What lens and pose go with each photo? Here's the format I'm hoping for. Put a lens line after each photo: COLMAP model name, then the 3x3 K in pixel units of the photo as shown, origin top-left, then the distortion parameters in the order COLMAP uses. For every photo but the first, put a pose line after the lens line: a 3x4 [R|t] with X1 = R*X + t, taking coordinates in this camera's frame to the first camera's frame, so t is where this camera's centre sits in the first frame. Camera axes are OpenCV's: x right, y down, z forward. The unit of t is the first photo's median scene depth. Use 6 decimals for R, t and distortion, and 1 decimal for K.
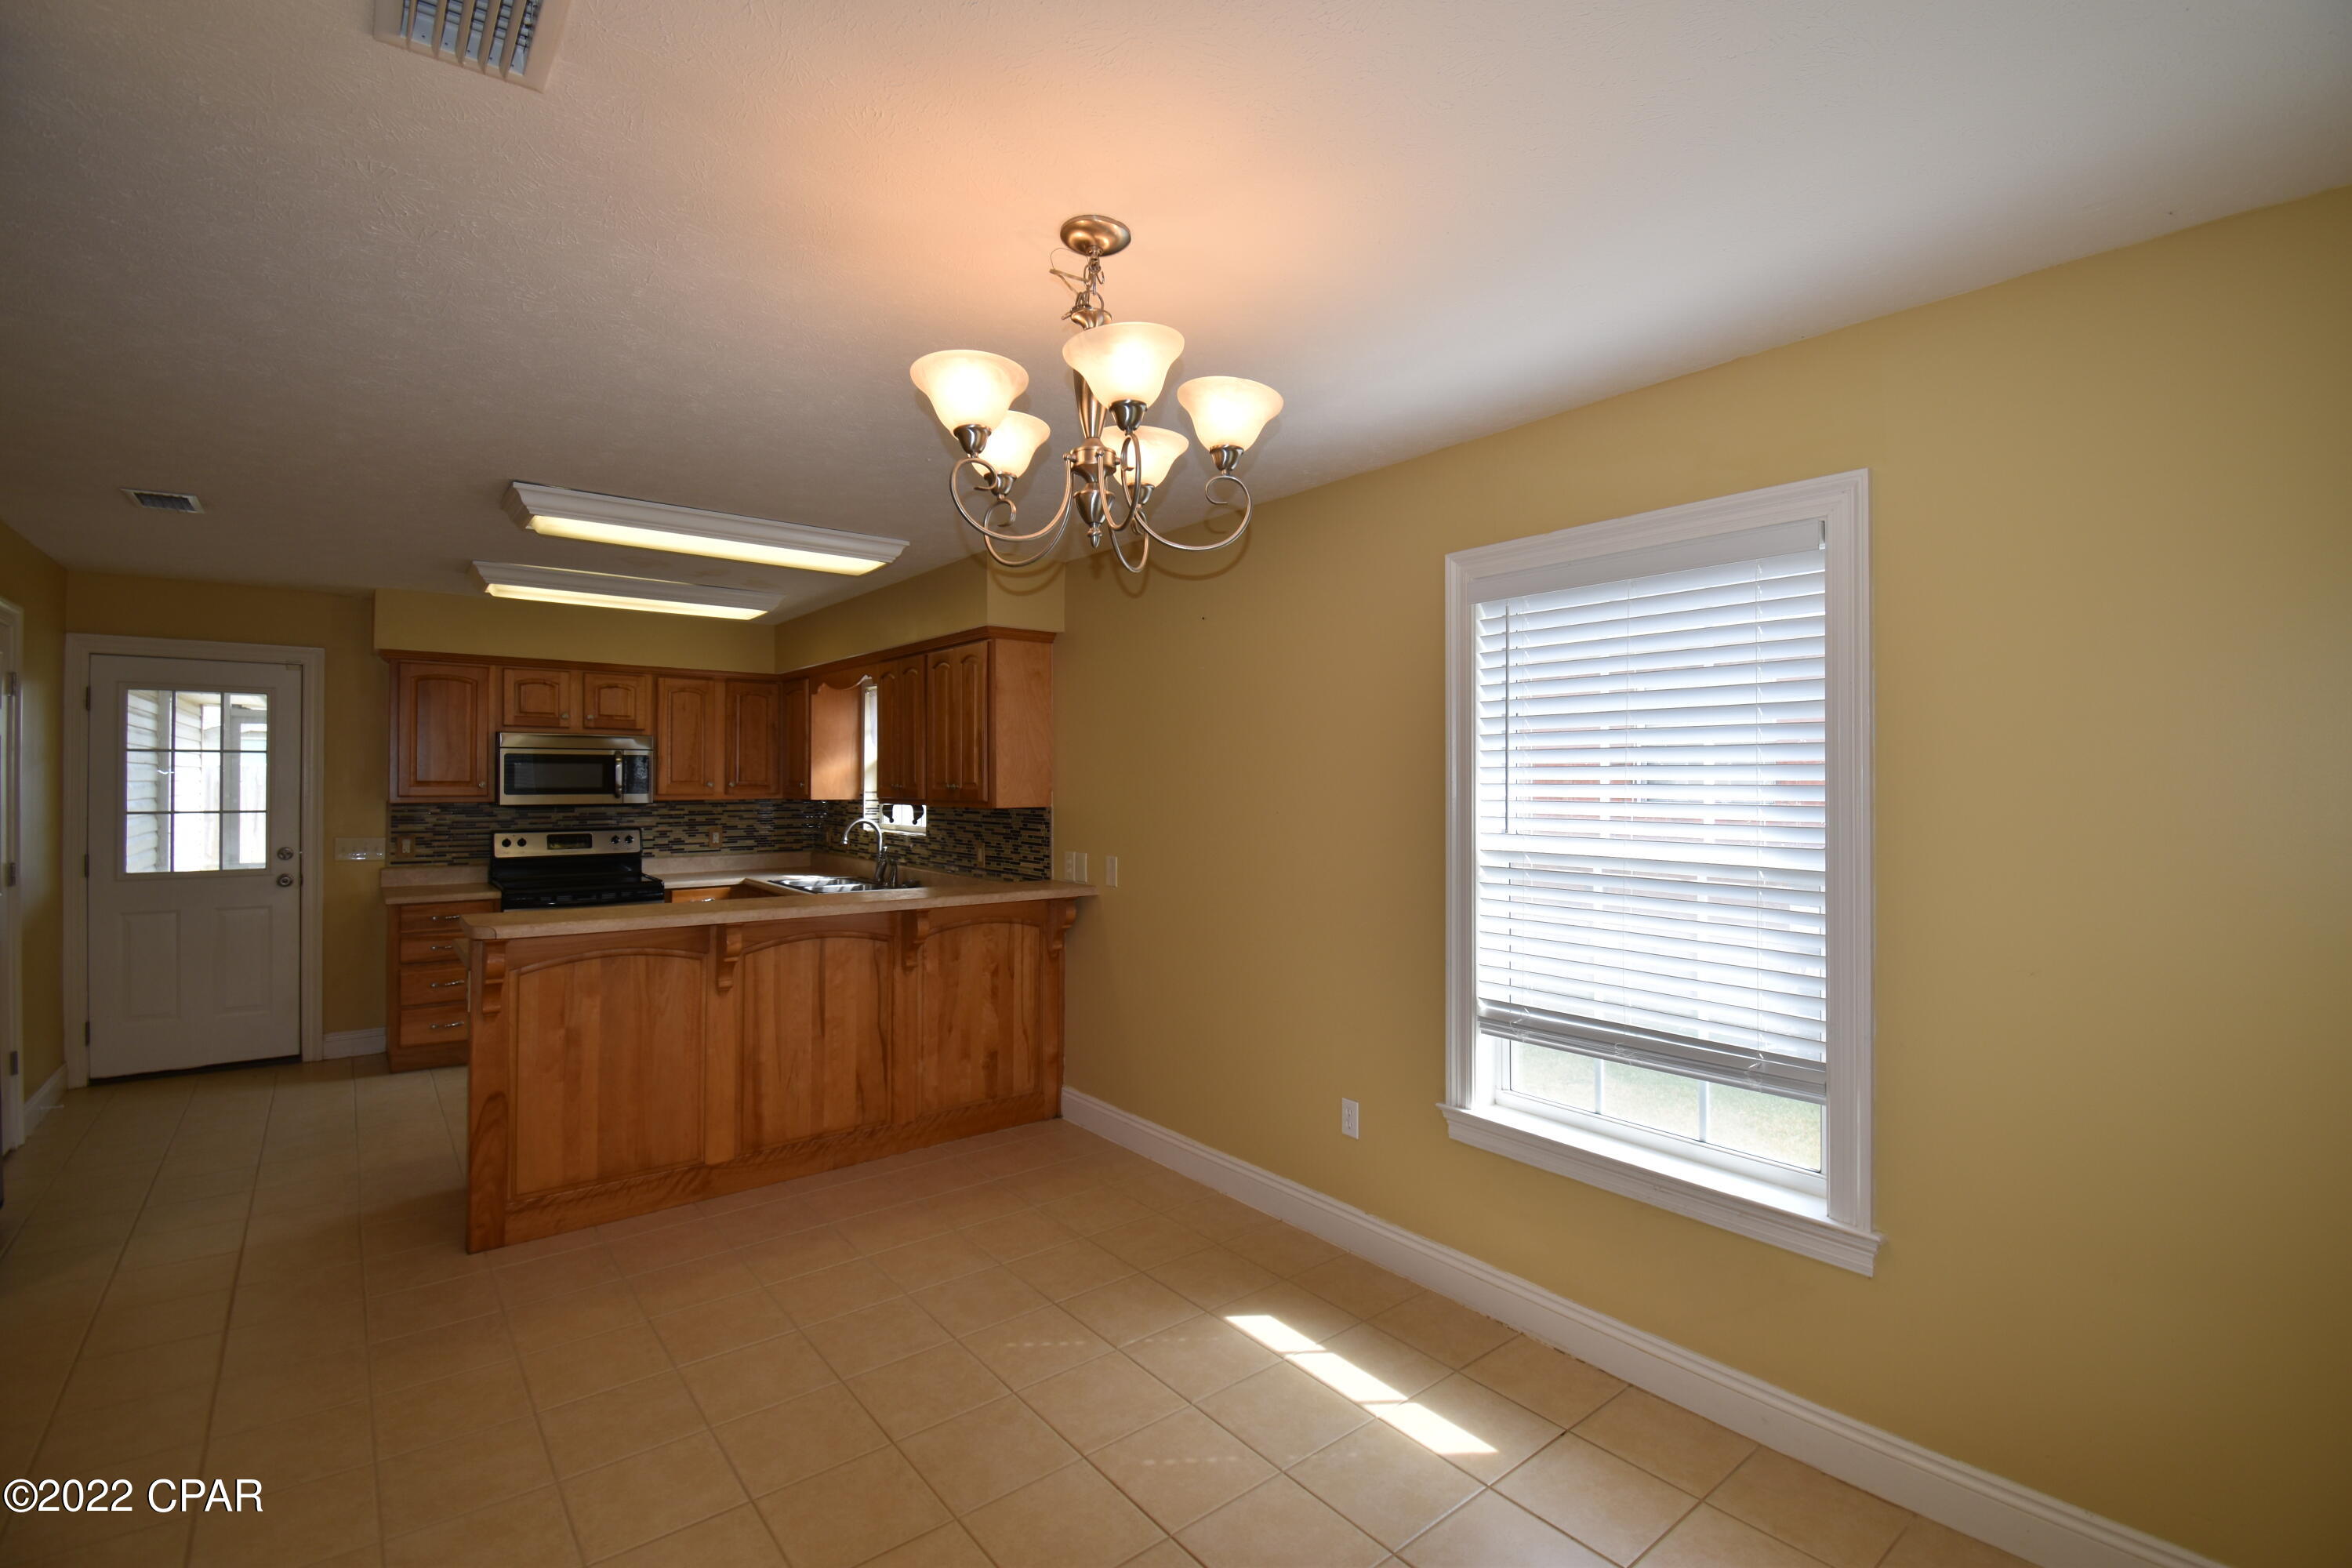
lens RADIAL K [[1032.7, 0, 1183.0], [0, 1032.7, 773.4], [0, 0, 1]] dist [0.019302, -0.025853]
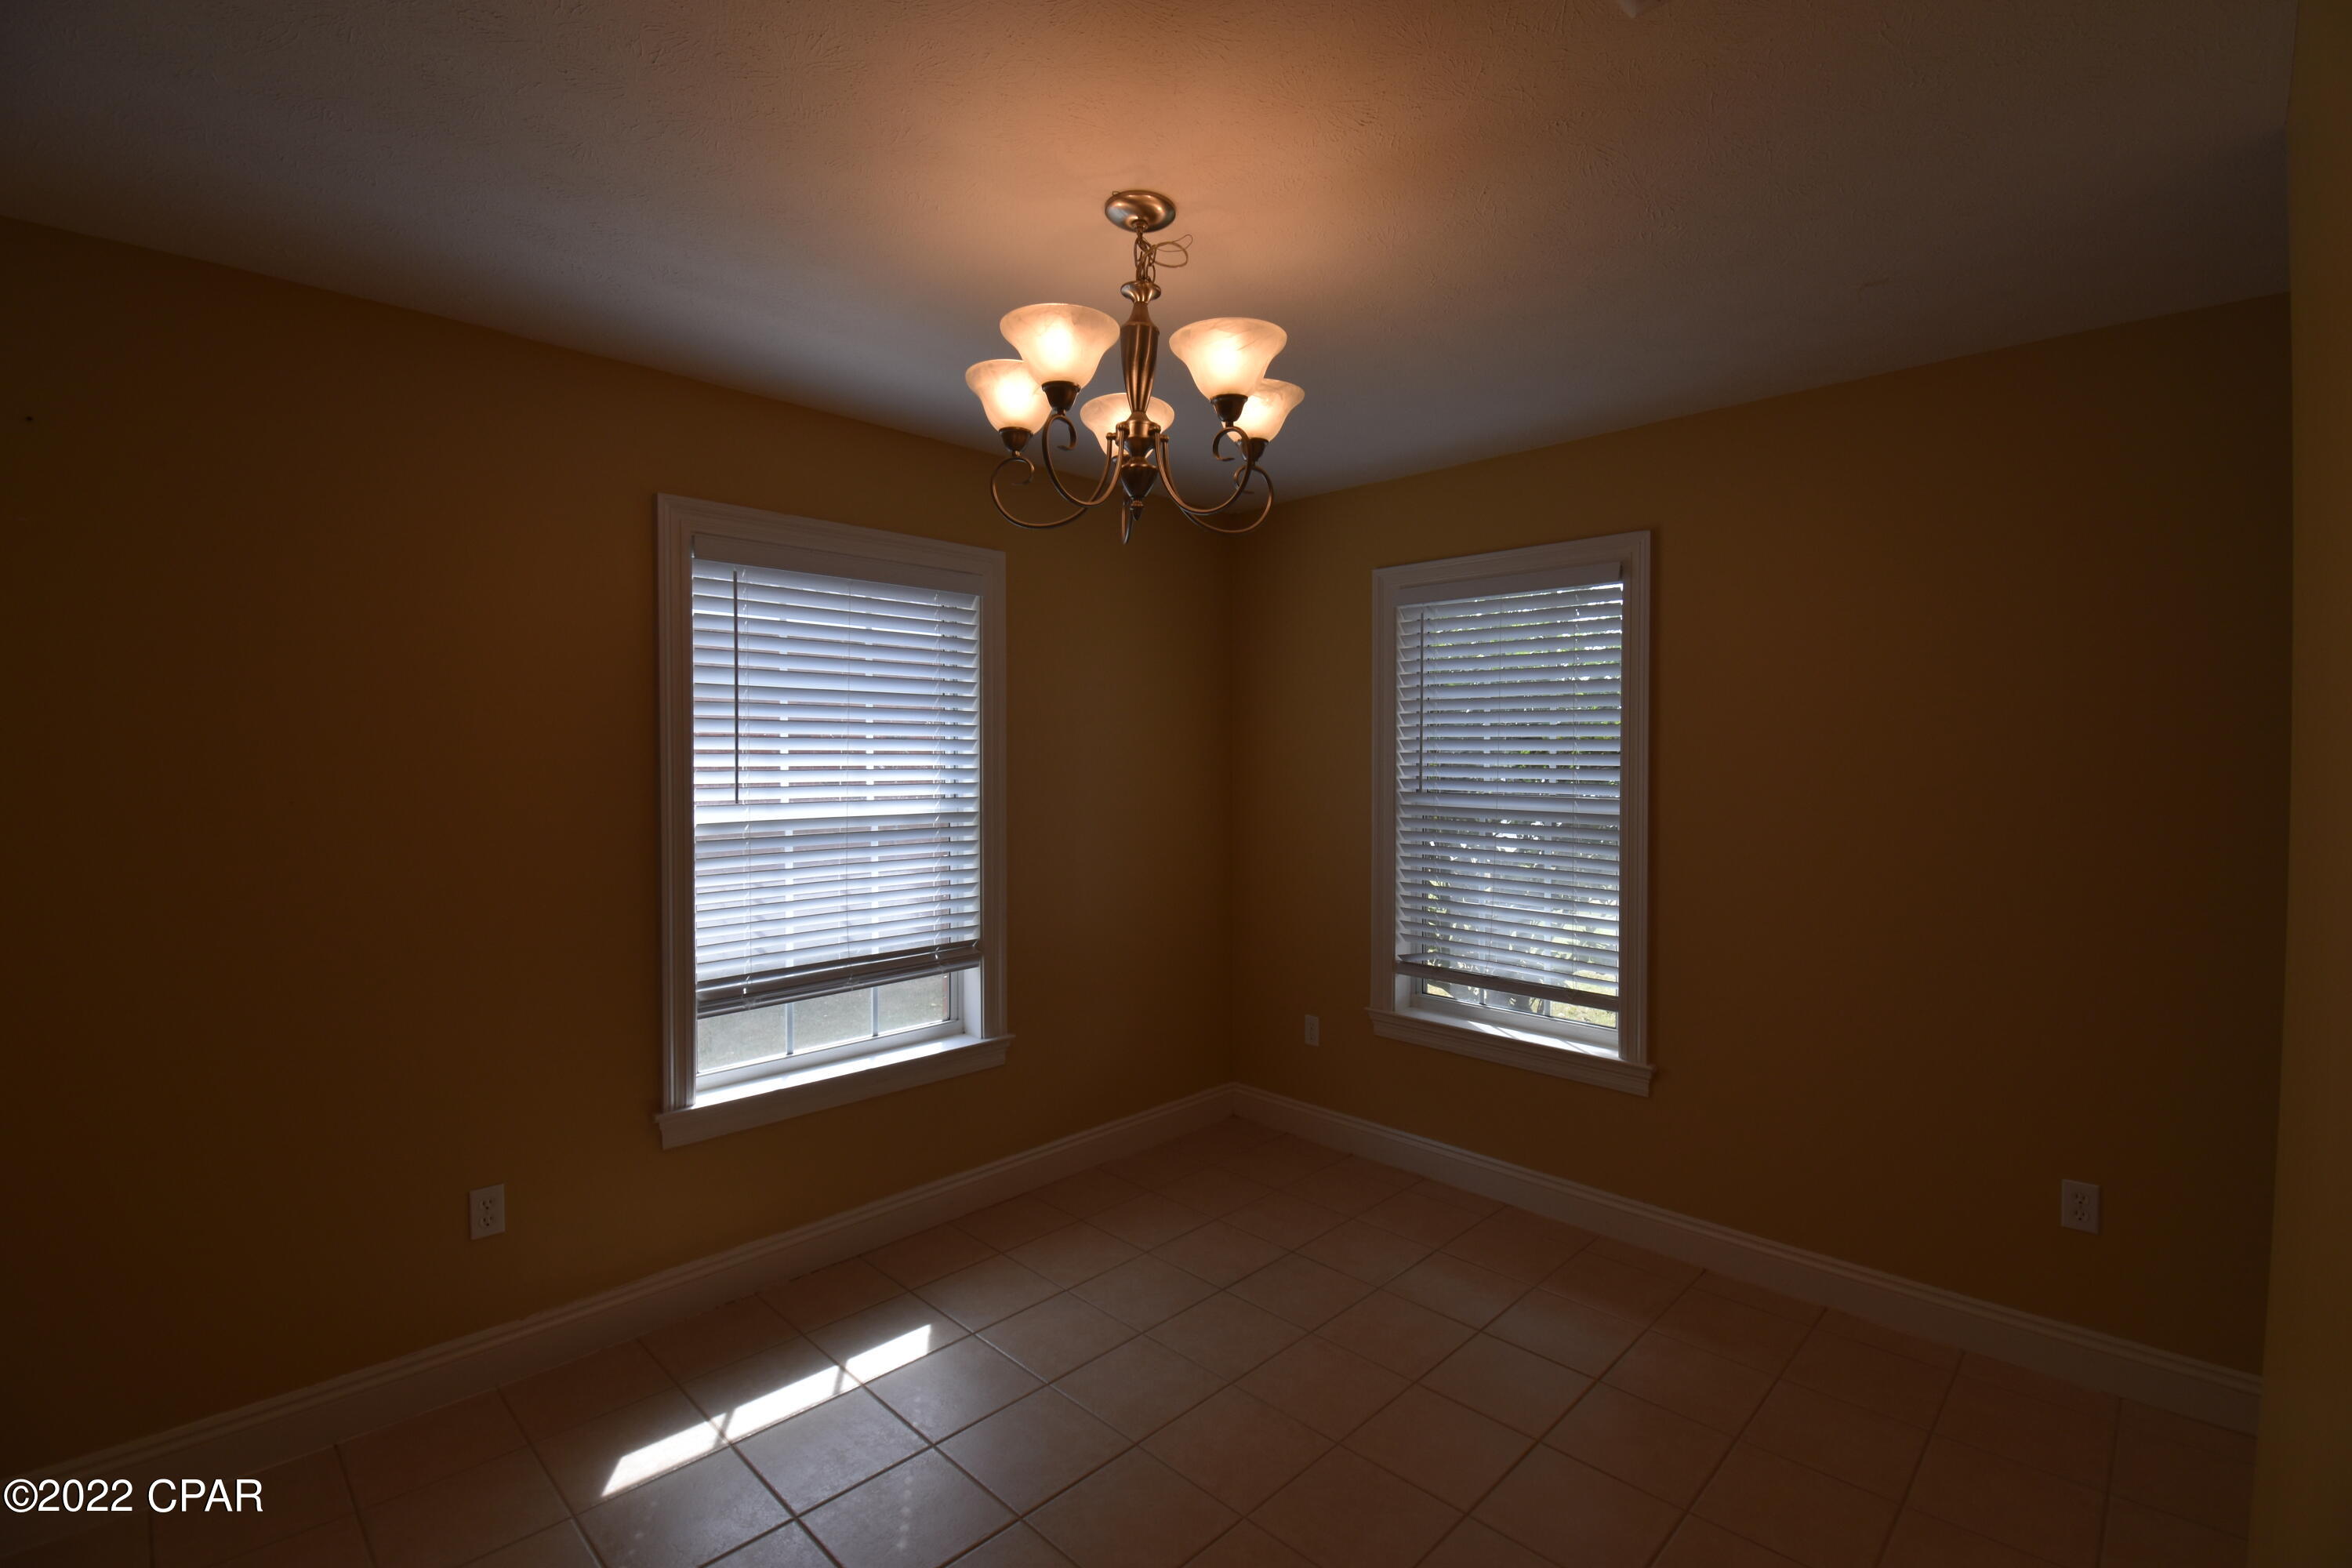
lens RADIAL K [[1032.7, 0, 1183.0], [0, 1032.7, 773.4], [0, 0, 1]] dist [0.019302, -0.025853]
pose [[-0.108544, -0.014959, 0.993979, -0.378276], [-0.006993, 0.999874, 0.014284, 0.006381], [-0.994067, -0.005400, -0.108635, 0.366191]]
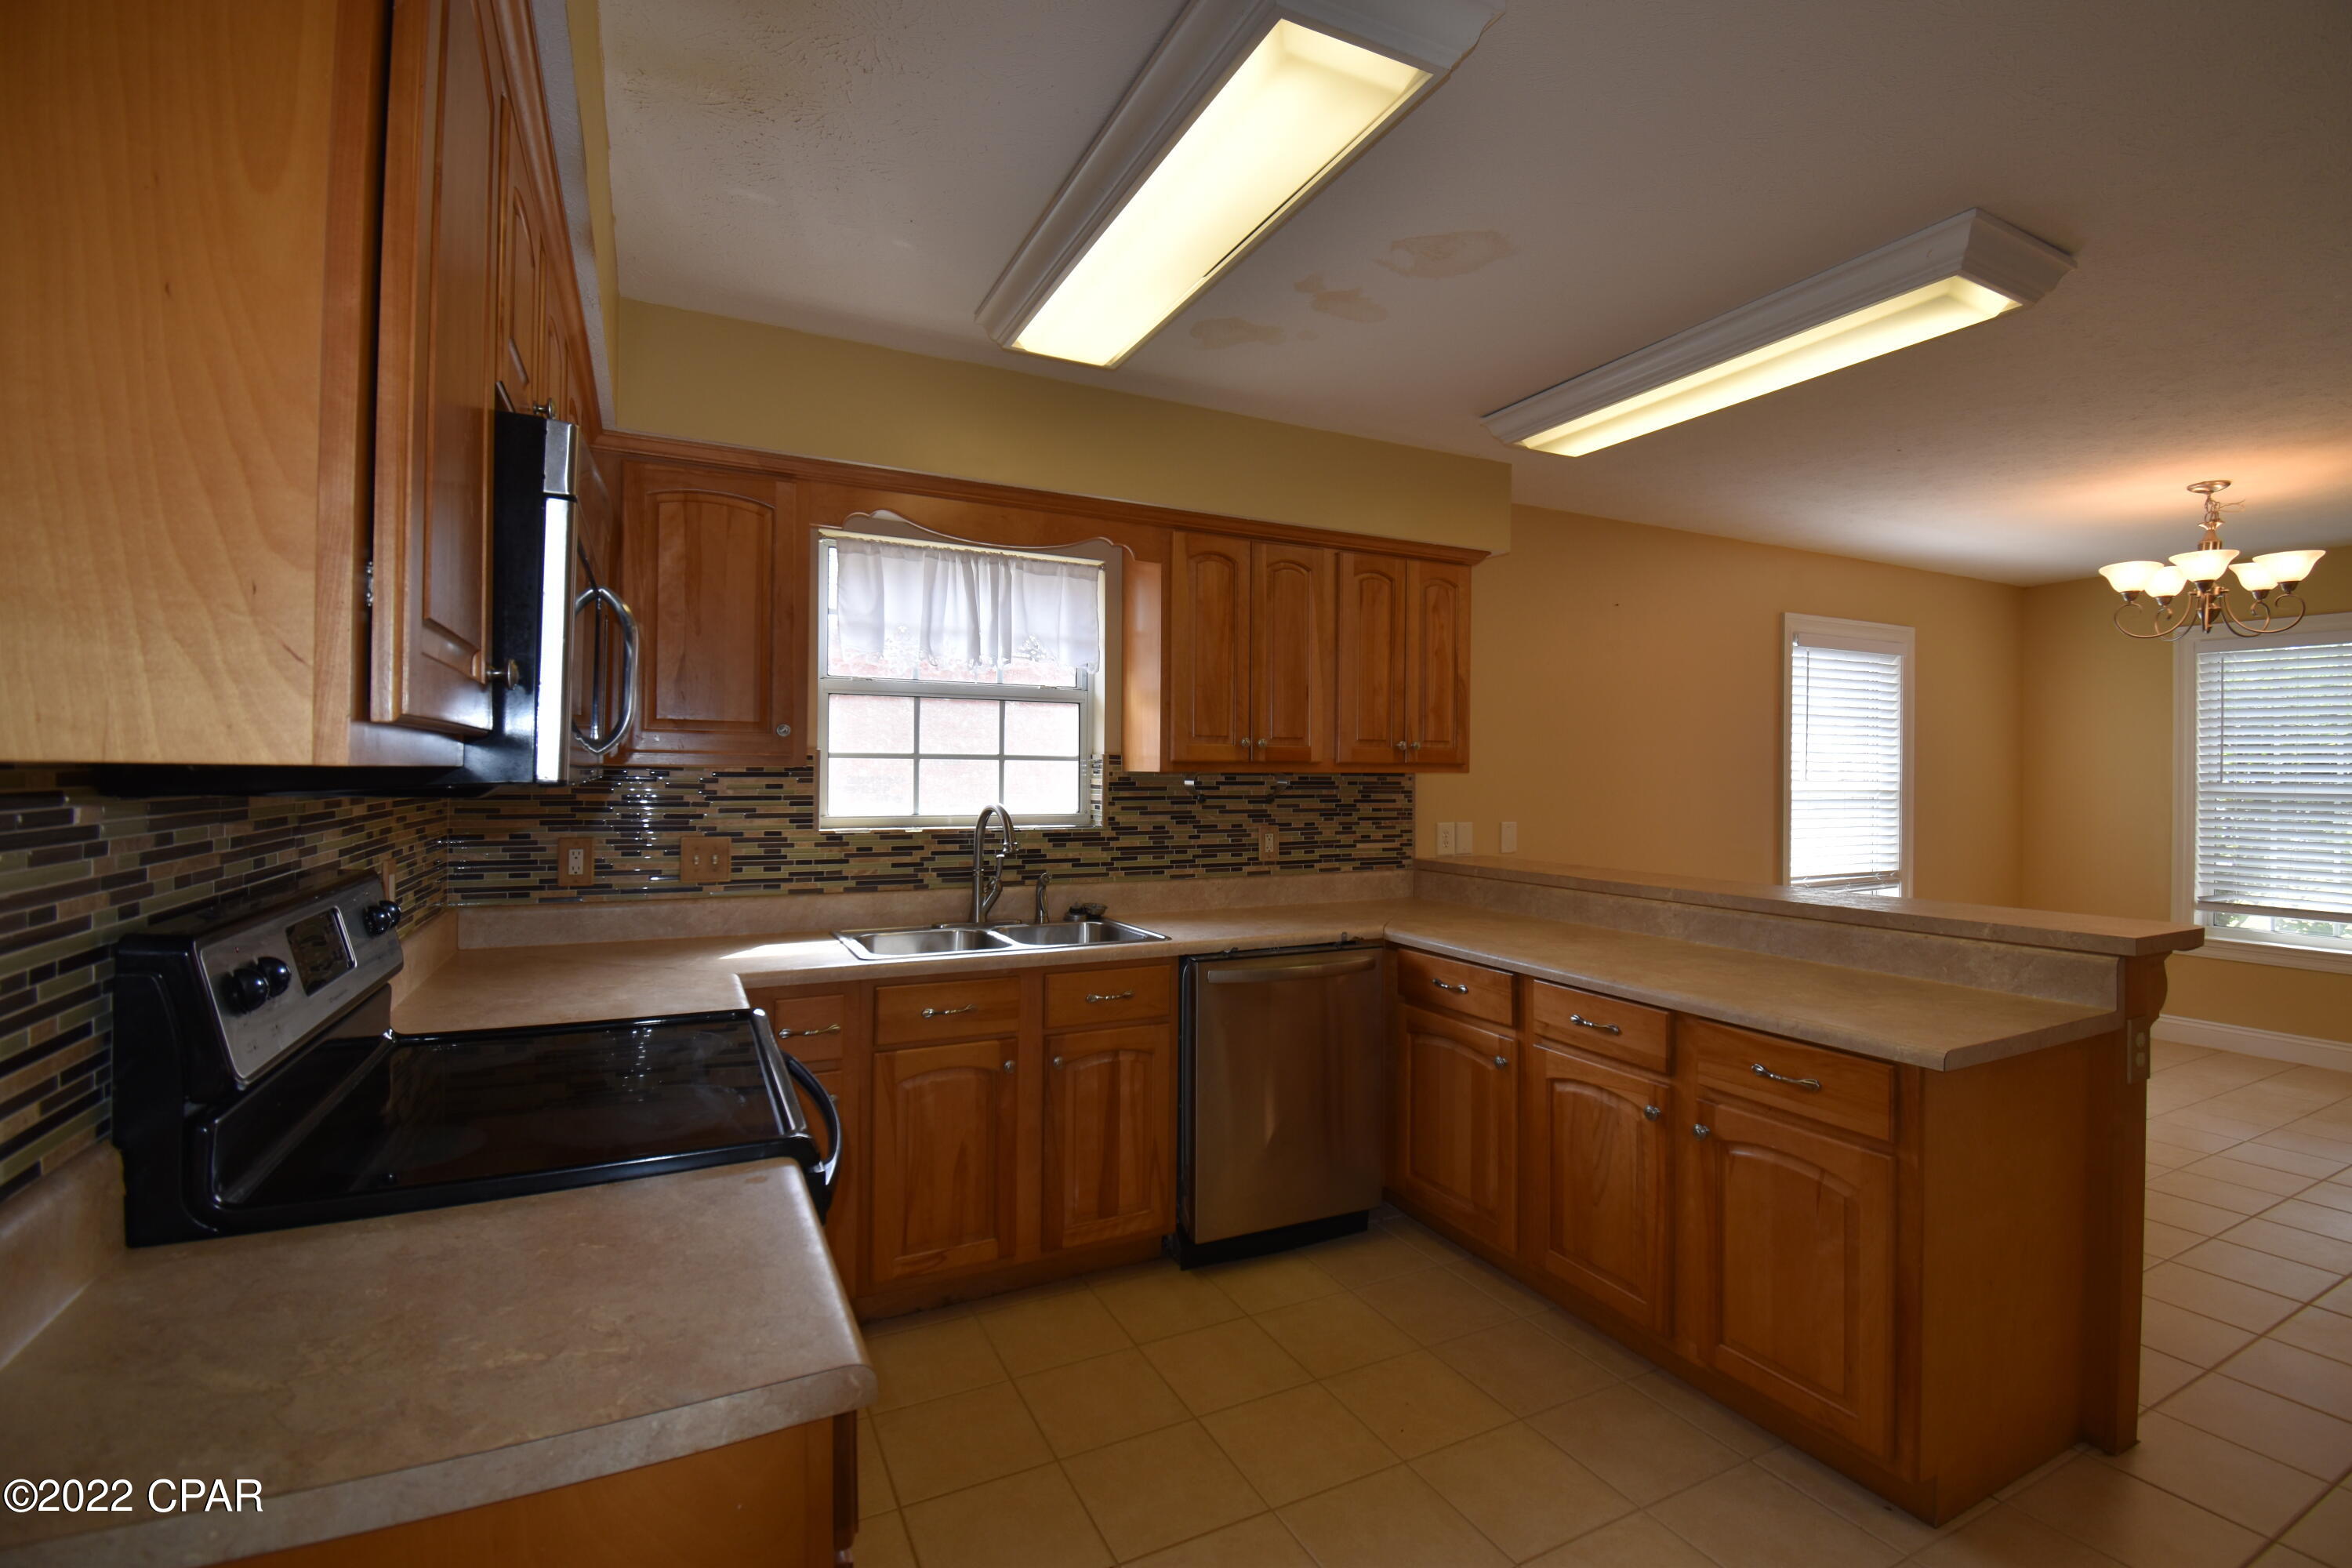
lens RADIAL K [[1032.7, 0, 1183.0], [0, 1032.7, 773.4], [0, 0, 1]] dist [0.019302, -0.025853]
pose [[0.215871, -0.001861, 0.976420, -0.877494], [-0.014403, 0.999883, 0.005090, 0.028027], [-0.976316, -0.015162, 0.215819, 0.885027]]
